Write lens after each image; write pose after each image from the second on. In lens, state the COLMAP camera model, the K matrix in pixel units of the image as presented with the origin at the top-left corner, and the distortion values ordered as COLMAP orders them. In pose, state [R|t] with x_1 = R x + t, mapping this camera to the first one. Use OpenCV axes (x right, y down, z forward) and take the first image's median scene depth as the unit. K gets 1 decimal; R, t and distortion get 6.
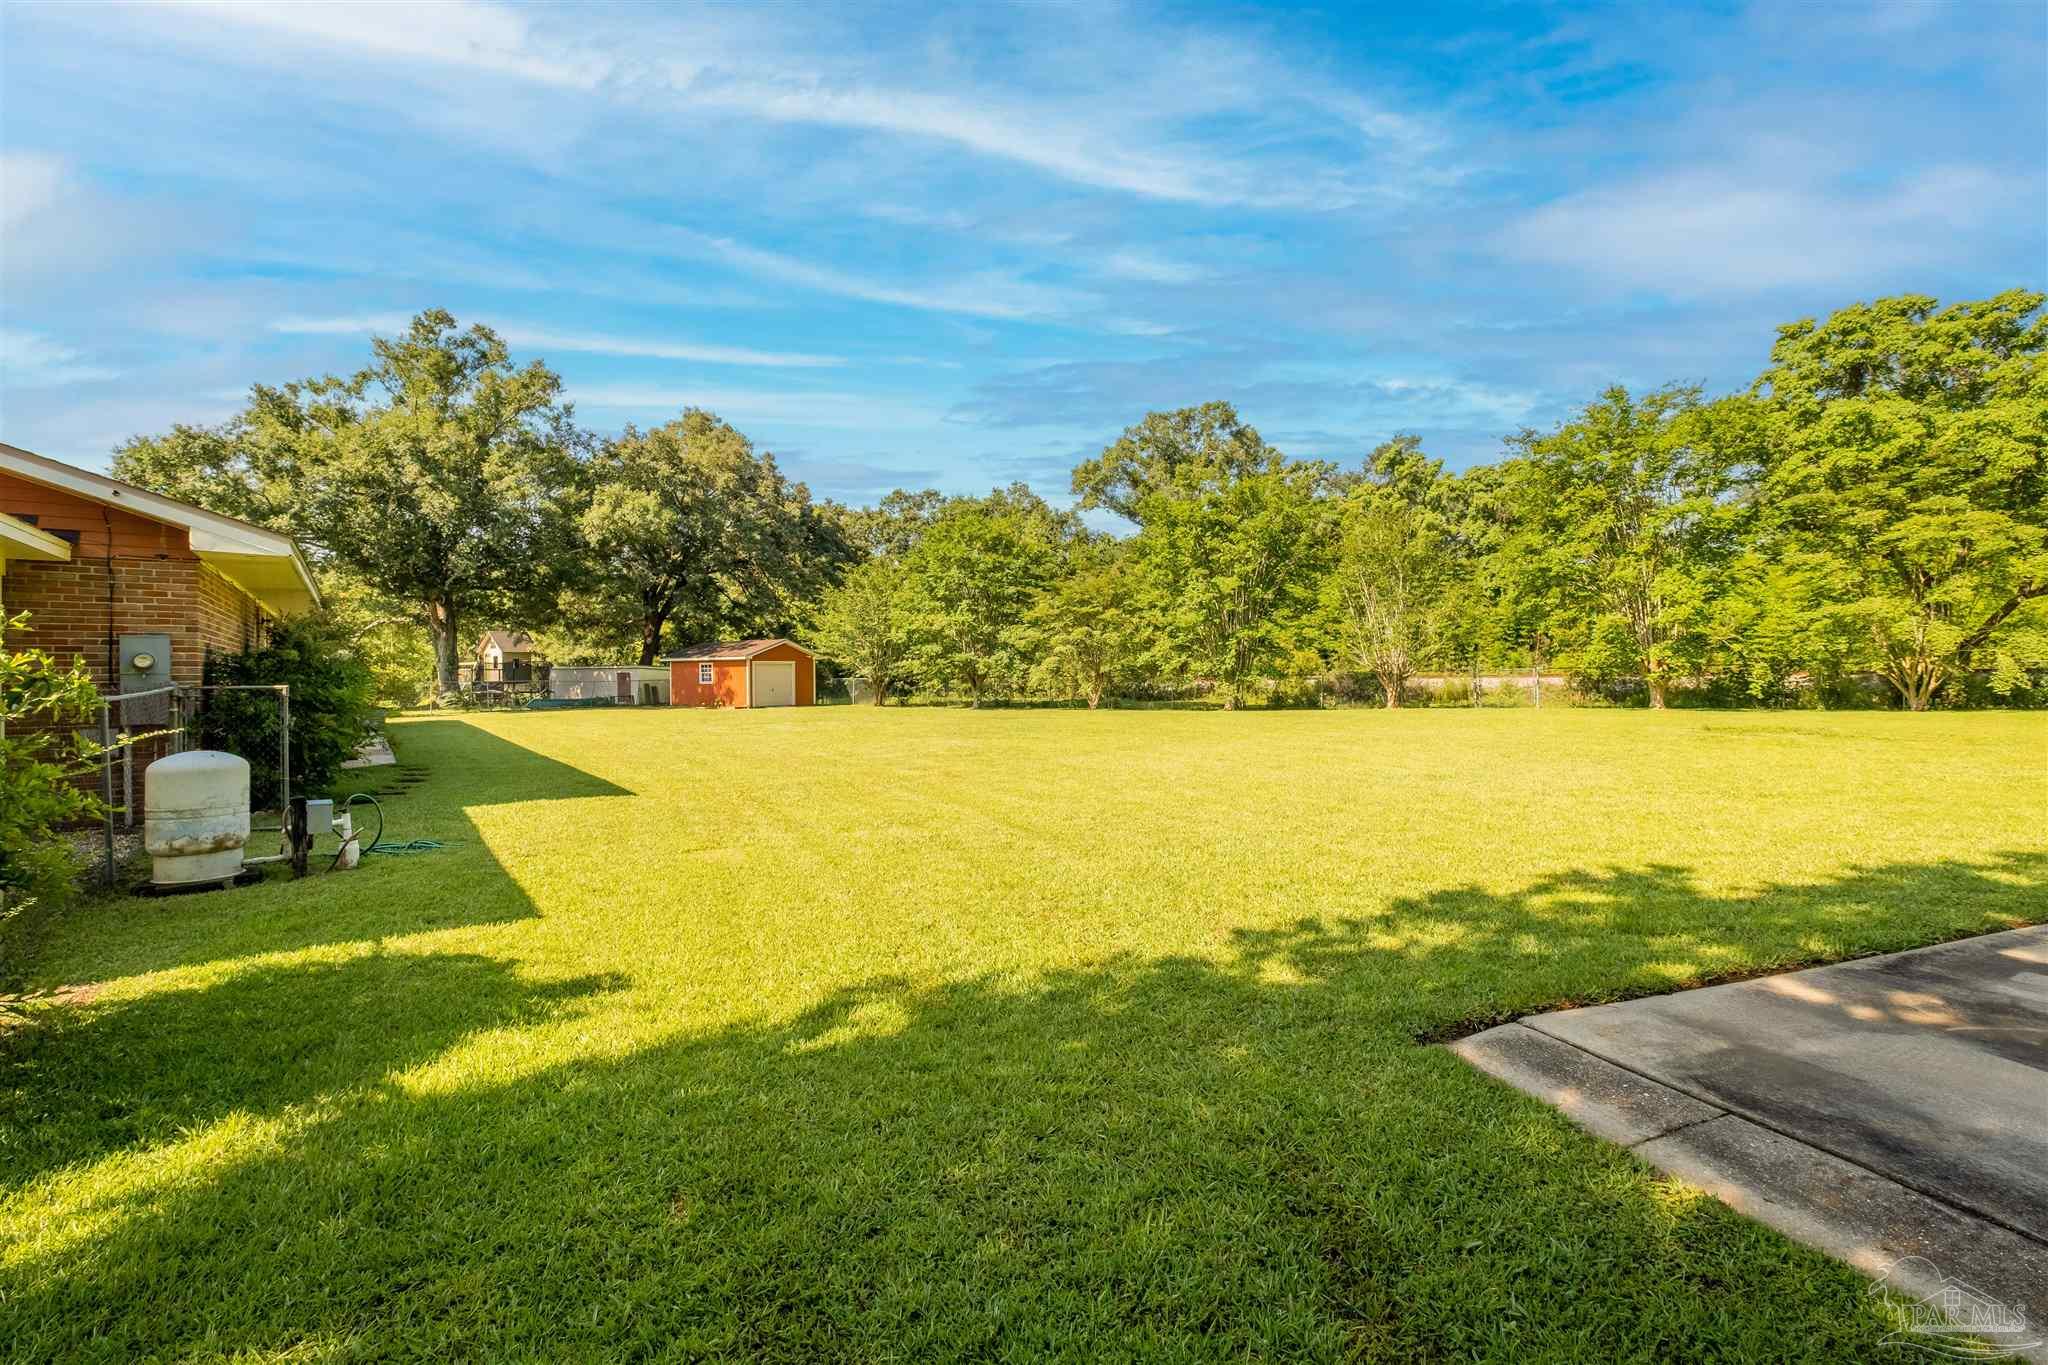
lens RADIAL K [[890.8, 0, 1028.5], [0, 890.8, 666.0], [0, 0, 1]] dist [-0.009604, -0.000310]
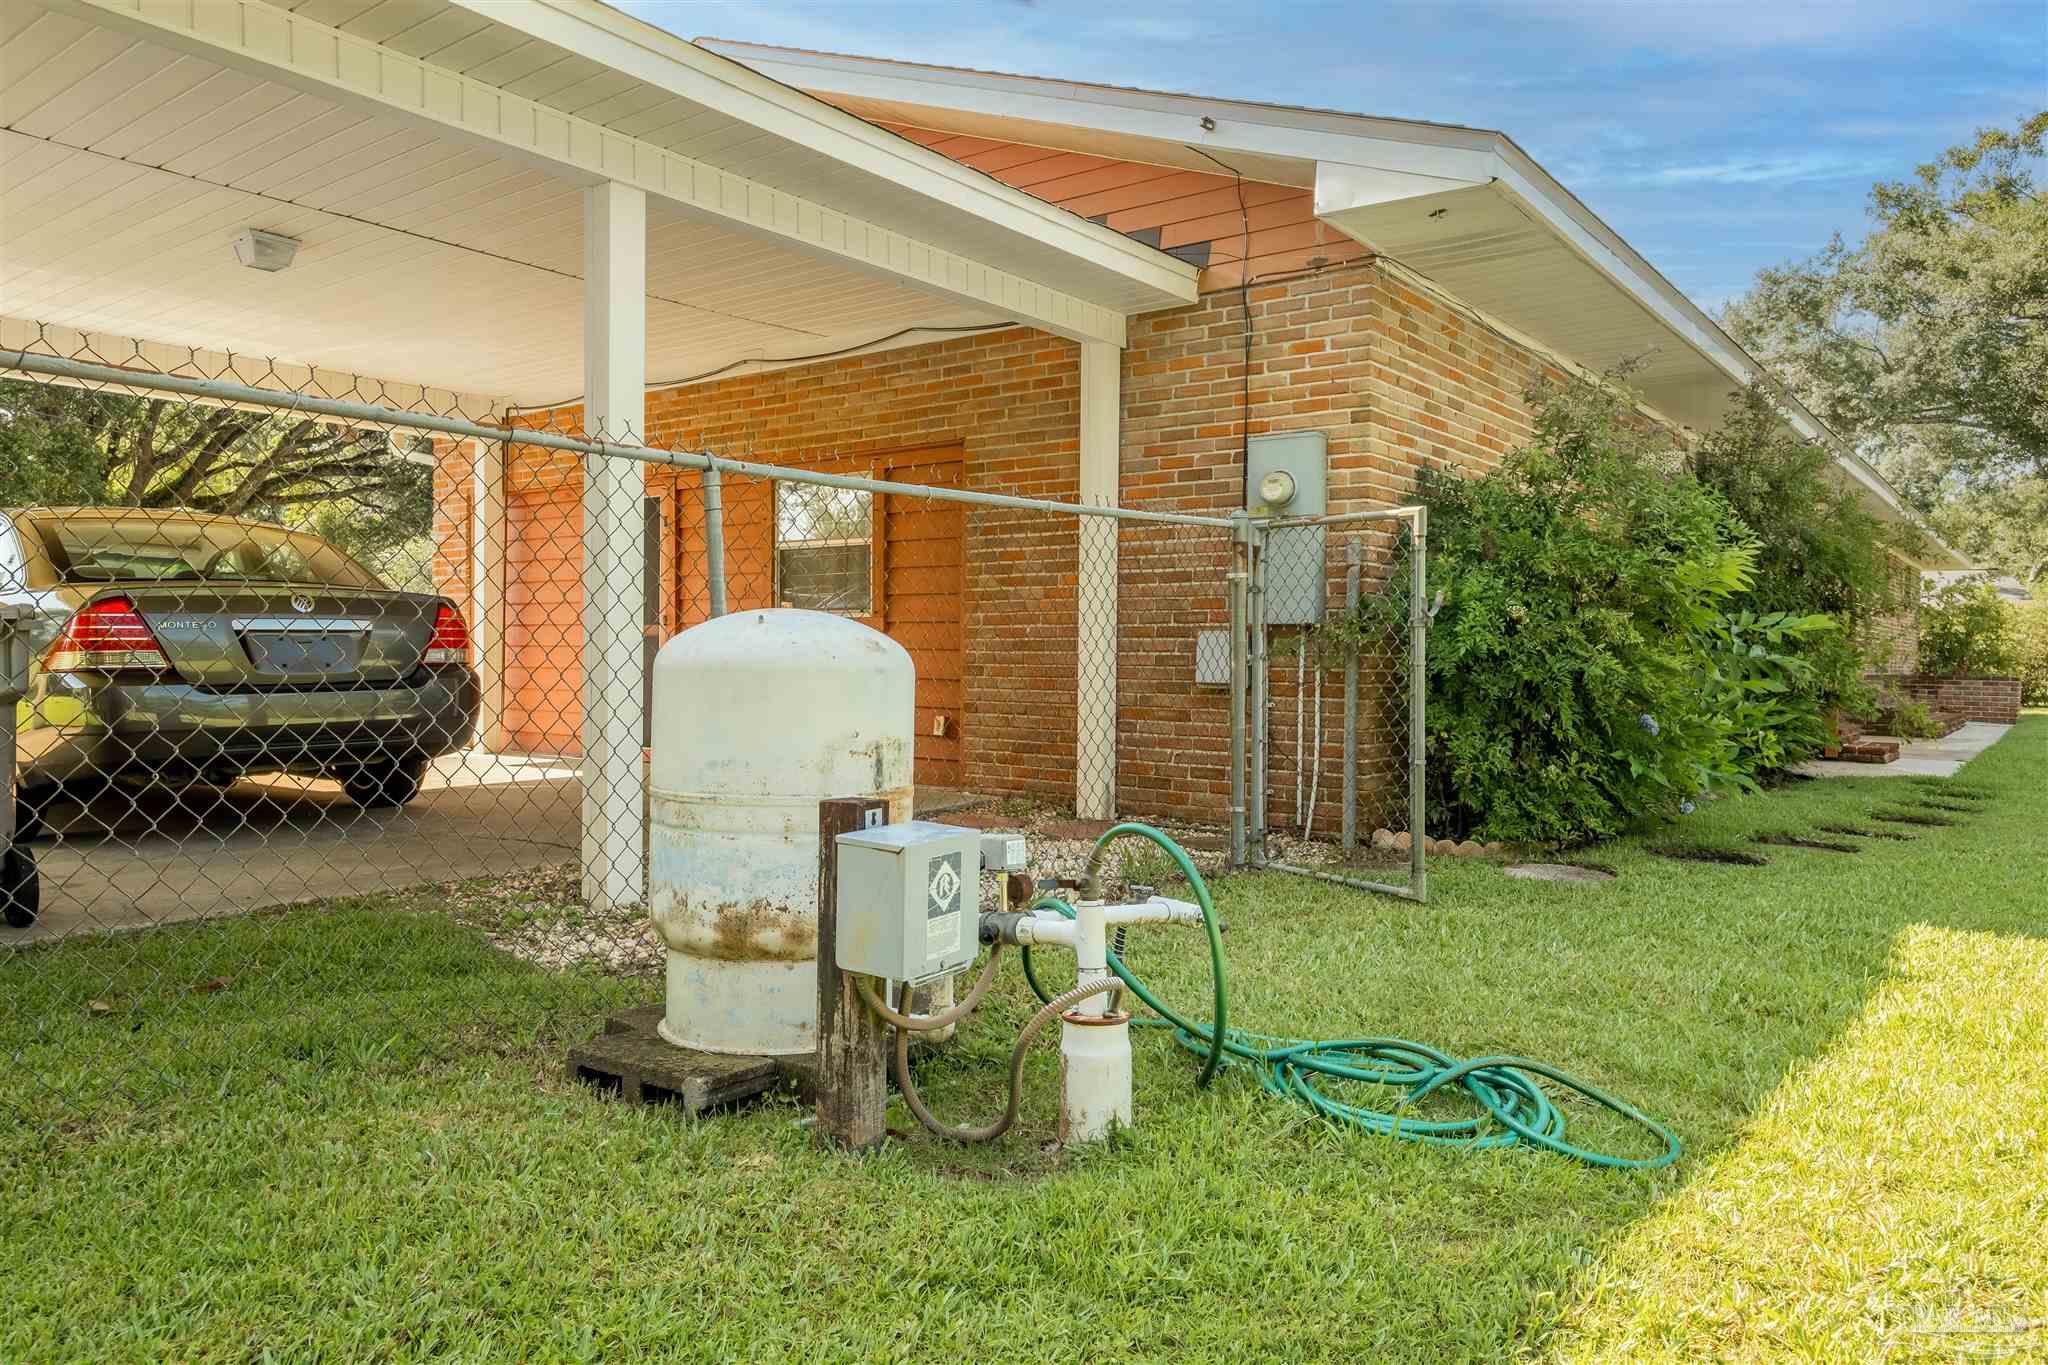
lens RADIAL K [[1361.0, 0, 1024.0], [0, 1361.0, 682.5], [0, 0, 1]] dist [0.003104, -0.000510]
pose [[0.265456, 0.036484, -0.963432, -0.331892], [-0.007755, 0.999332, 0.035706, 0.073446], [0.964092, -0.002007, 0.265562, 0.676053]]
